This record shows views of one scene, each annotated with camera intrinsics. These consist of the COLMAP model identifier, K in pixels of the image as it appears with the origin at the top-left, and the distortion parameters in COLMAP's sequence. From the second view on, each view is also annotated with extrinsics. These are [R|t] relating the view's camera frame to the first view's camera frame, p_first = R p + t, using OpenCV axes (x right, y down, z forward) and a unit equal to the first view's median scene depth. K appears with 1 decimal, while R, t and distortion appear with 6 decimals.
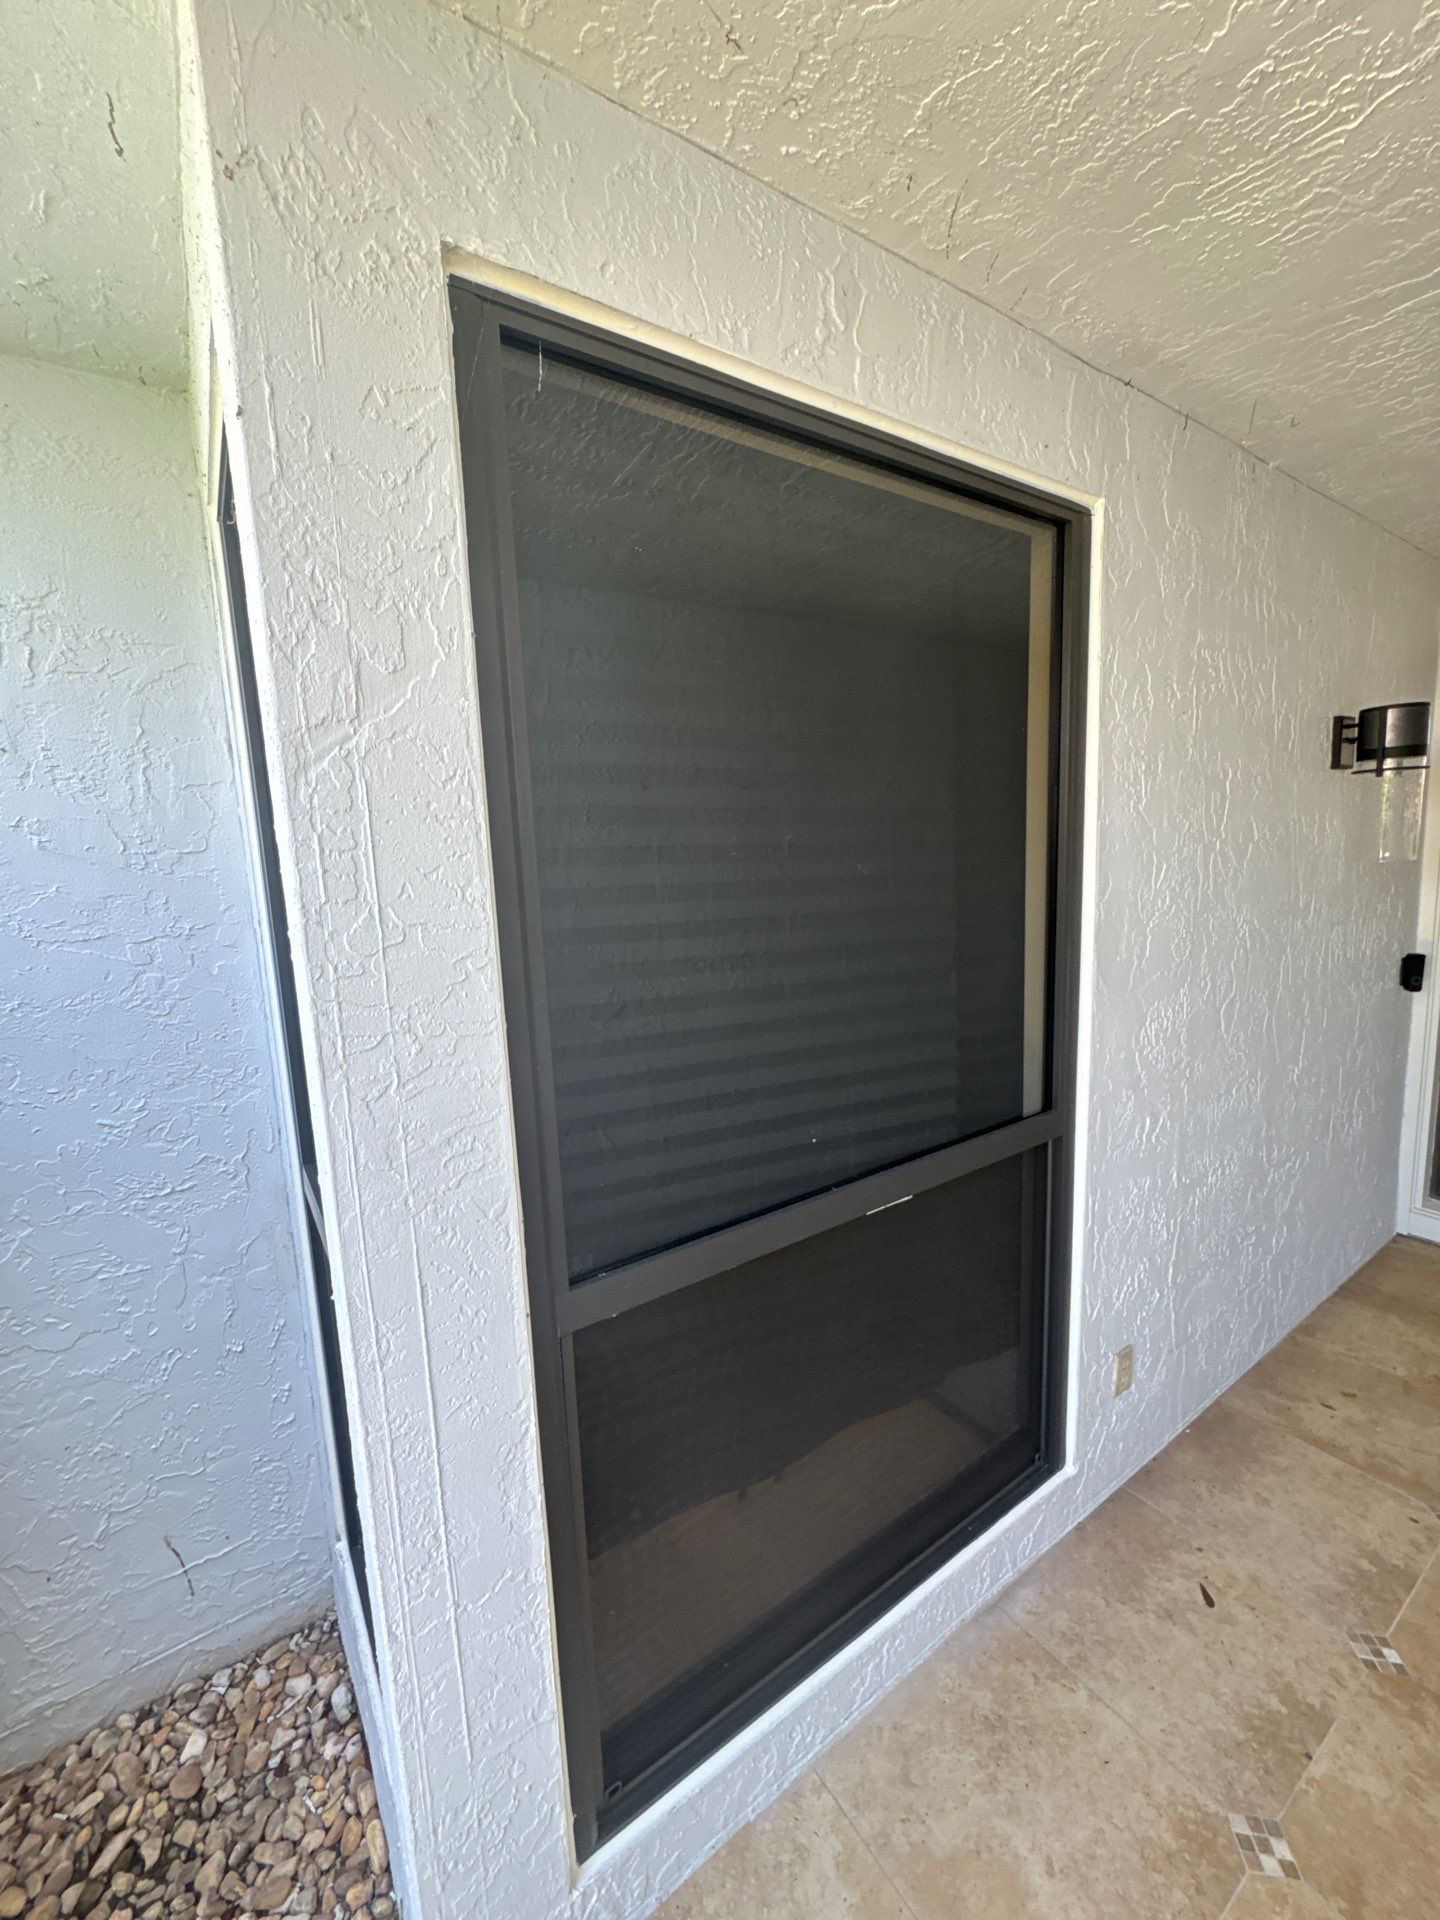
lens RADIAL K [[765.3, 0, 720.0], [0, 765.3, 960.0], [0, 0, 1]] dist [-0.002921, 0.000792]
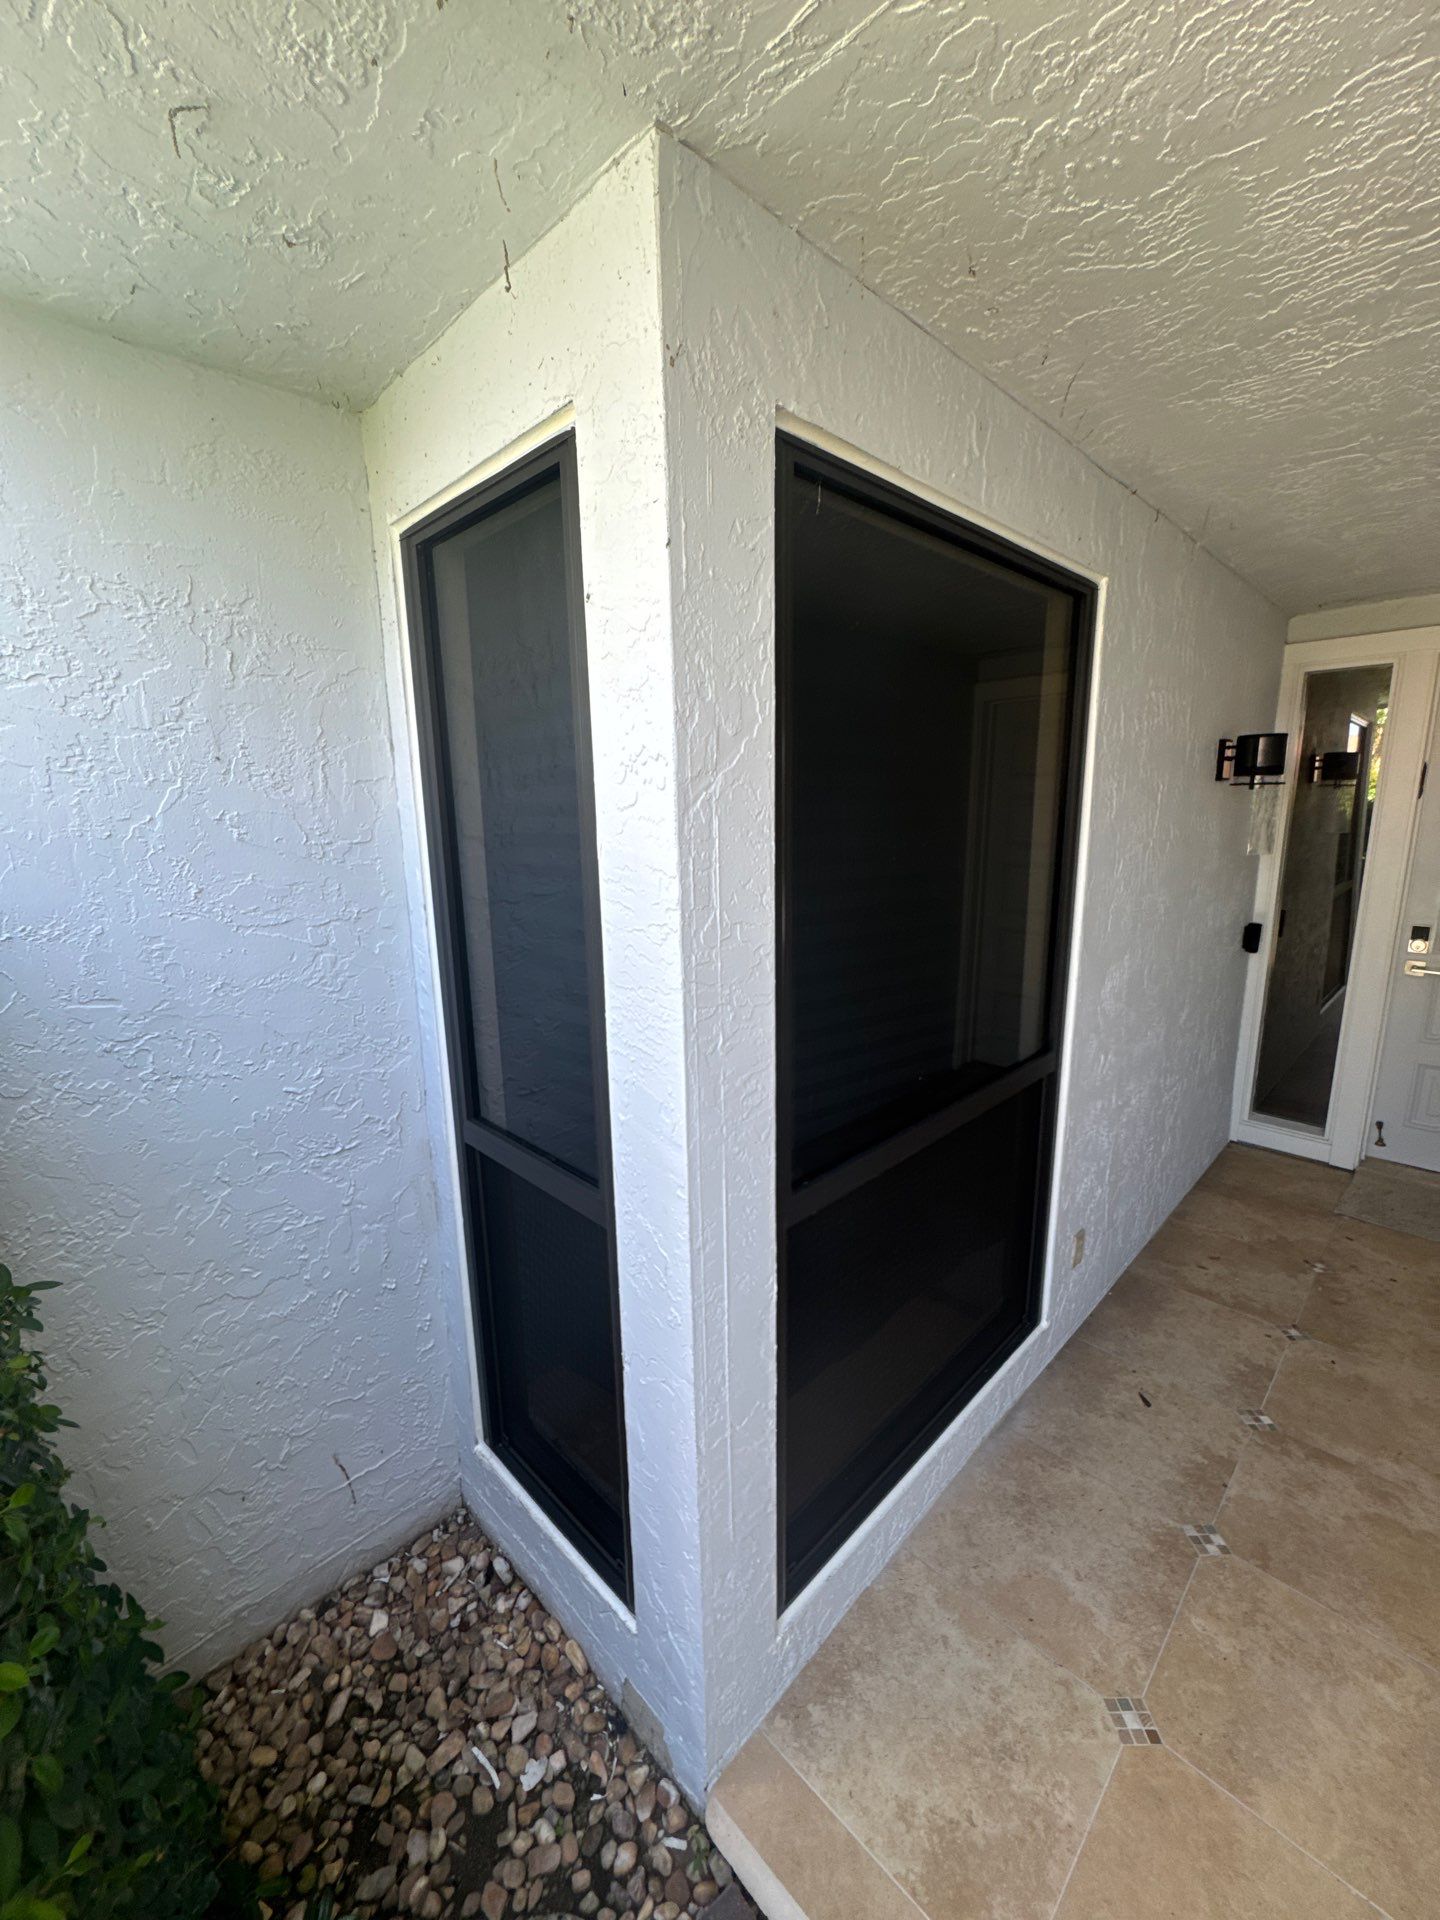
lens RADIAL K [[765.3, 0, 720.0], [0, 765.3, 960.0], [0, 0, 1]] dist [-0.002921, 0.000792]
pose [[0.982782, -0.010894, 0.184446, -0.391731], [0.001028, 0.998567, 0.053501, -0.031253], [-0.184765, -0.052390, 0.981385, -0.178573]]
